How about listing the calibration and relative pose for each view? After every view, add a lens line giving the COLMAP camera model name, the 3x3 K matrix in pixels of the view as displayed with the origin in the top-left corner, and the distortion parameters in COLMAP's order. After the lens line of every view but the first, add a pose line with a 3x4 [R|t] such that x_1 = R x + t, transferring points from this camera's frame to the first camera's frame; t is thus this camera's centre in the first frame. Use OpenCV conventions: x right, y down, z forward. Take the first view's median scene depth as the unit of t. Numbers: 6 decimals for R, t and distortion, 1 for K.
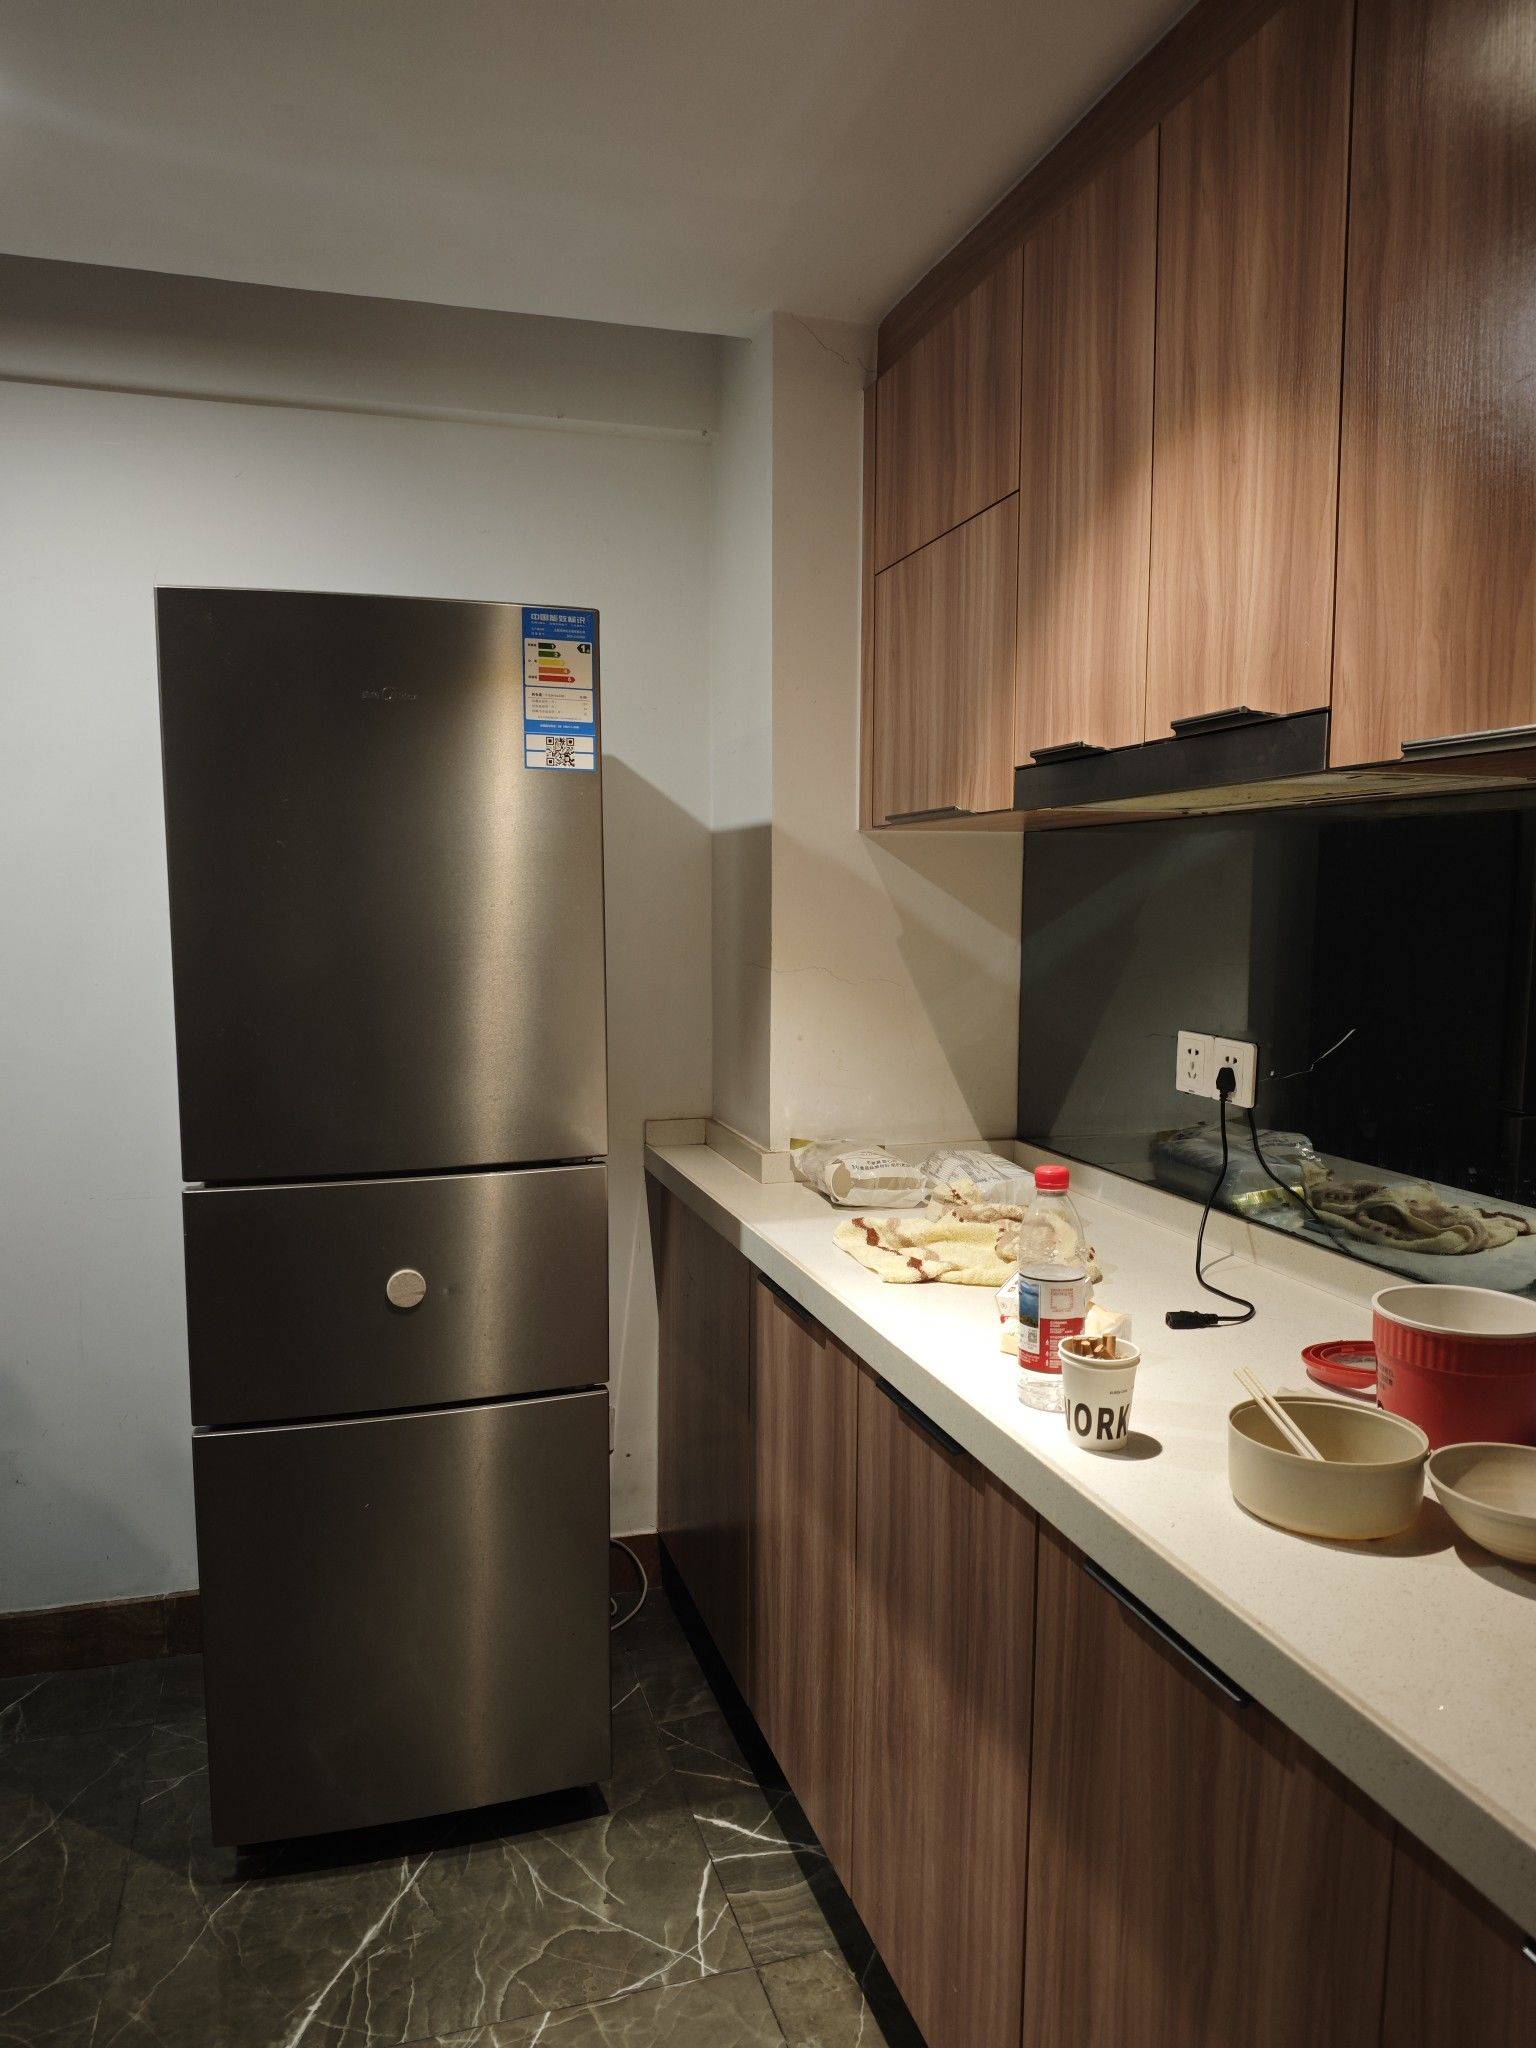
lens RADIAL K [[1383.7, 0, 760.0], [0, 1383.7, 1024.4], [0, 0, 1]] dist [-0.005665, -0.025041]
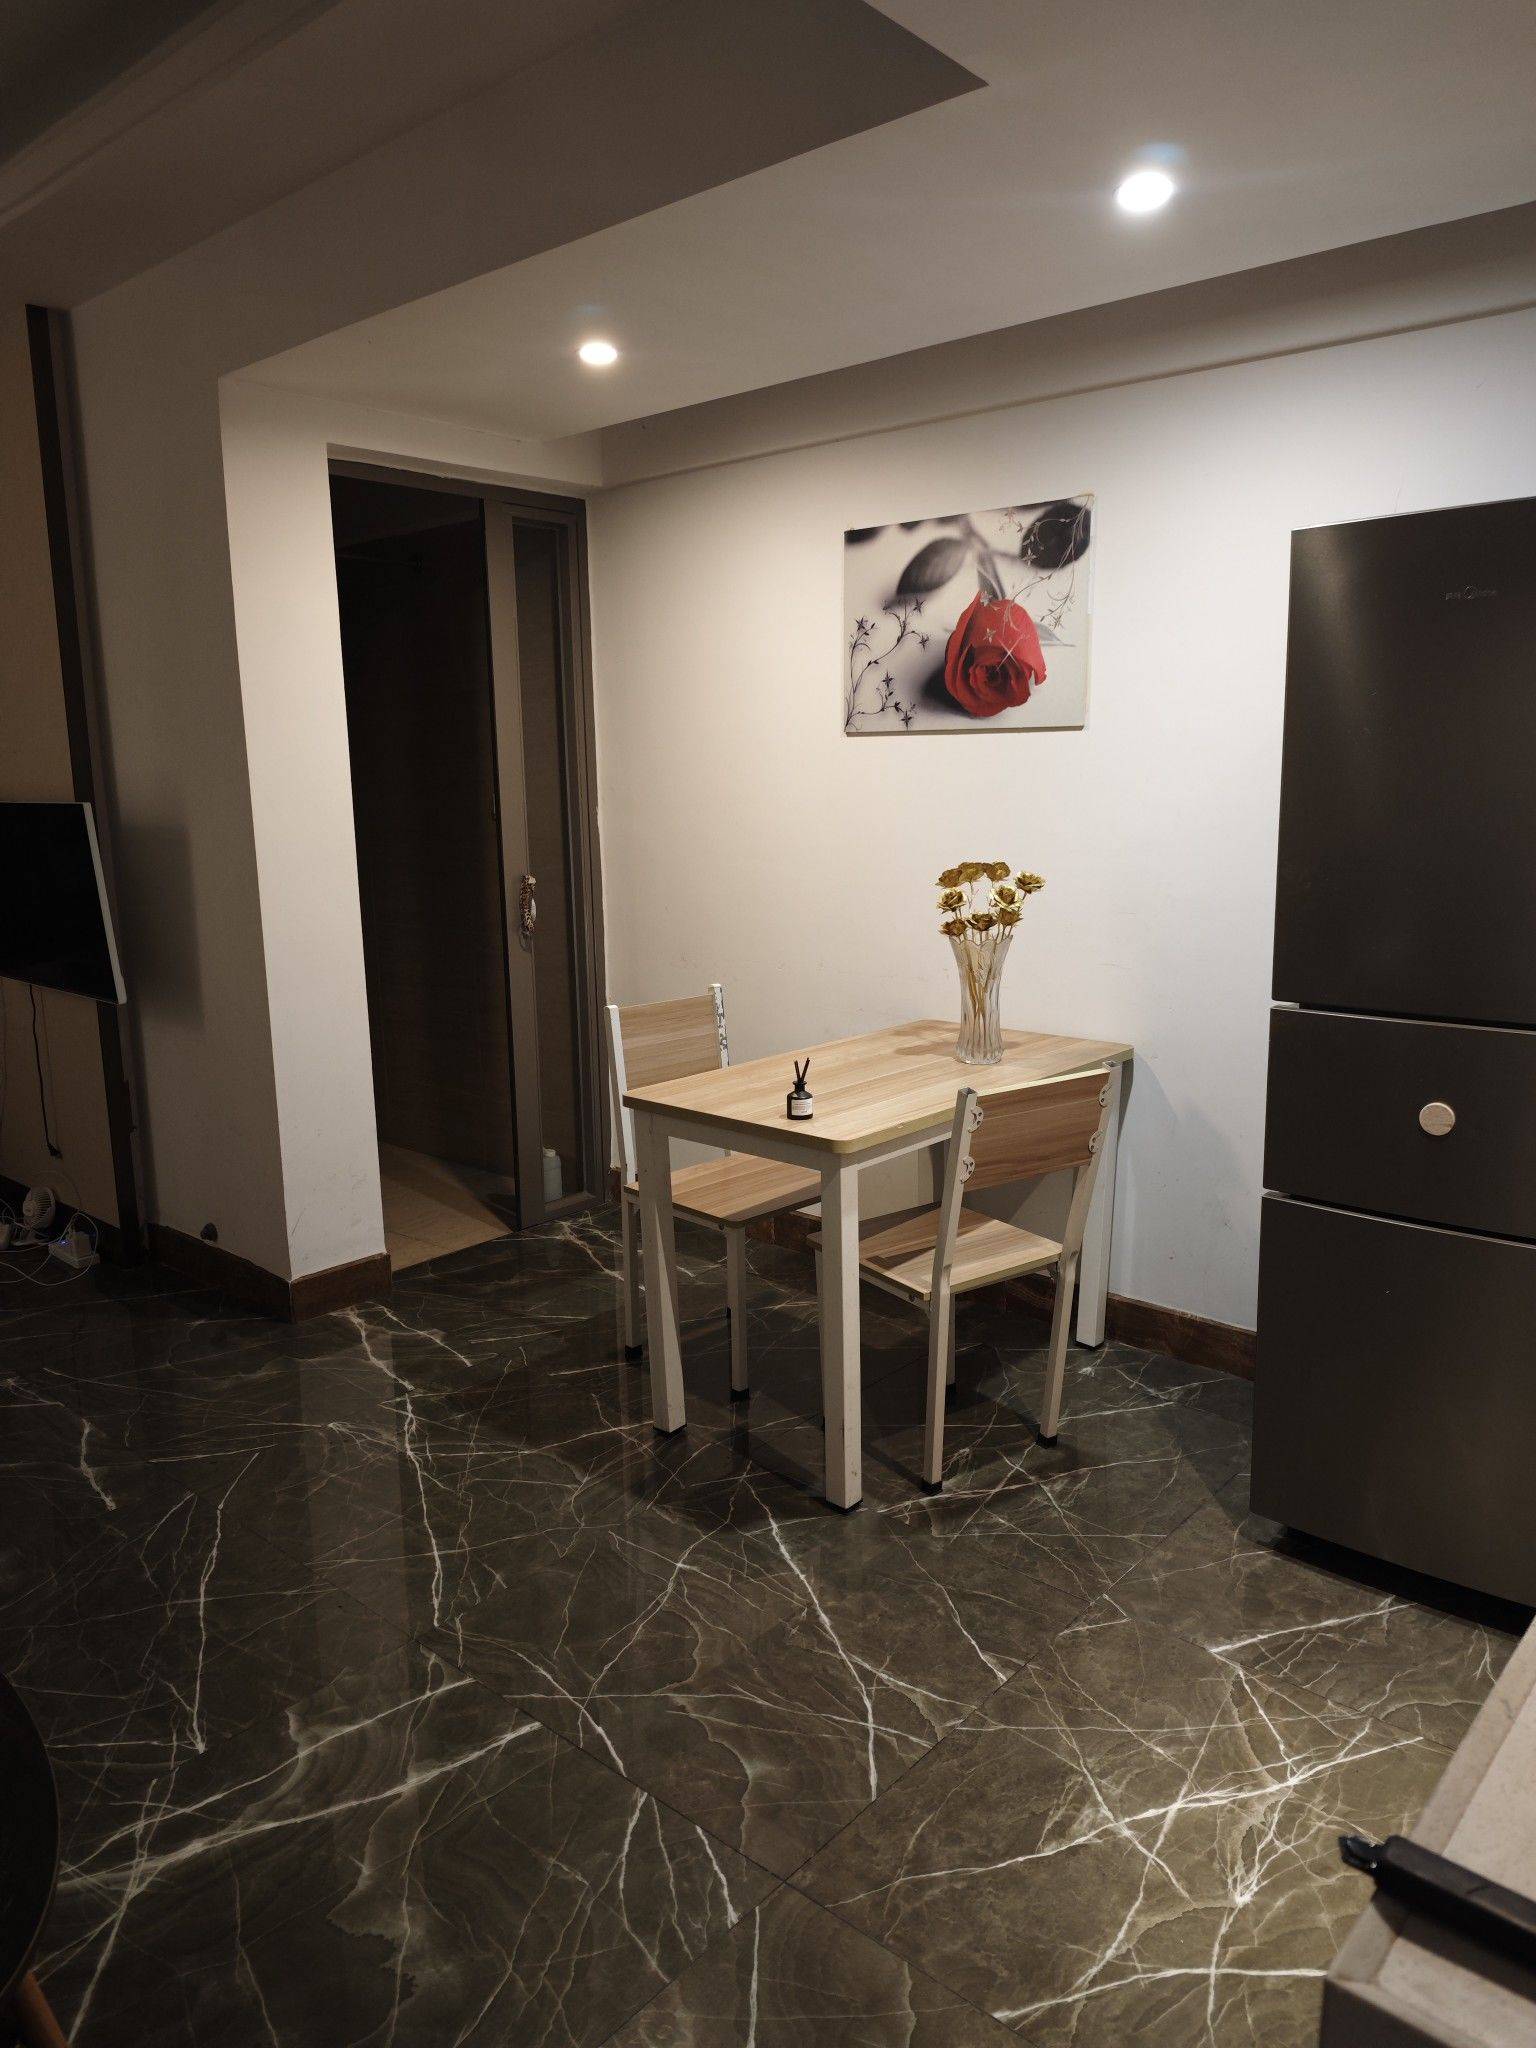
lens RADIAL K [[1383.7, 0, 769.1], [0, 1383.7, 1011.8], [0, 0, 1]] dist [-0.005665, -0.025041]
pose [[0.524651, 0.140129, -0.839705, 0.413112], [-0.061155, 0.990015, 0.127002, -0.009818], [0.849118, -0.015279, 0.527983, -0.080240]]
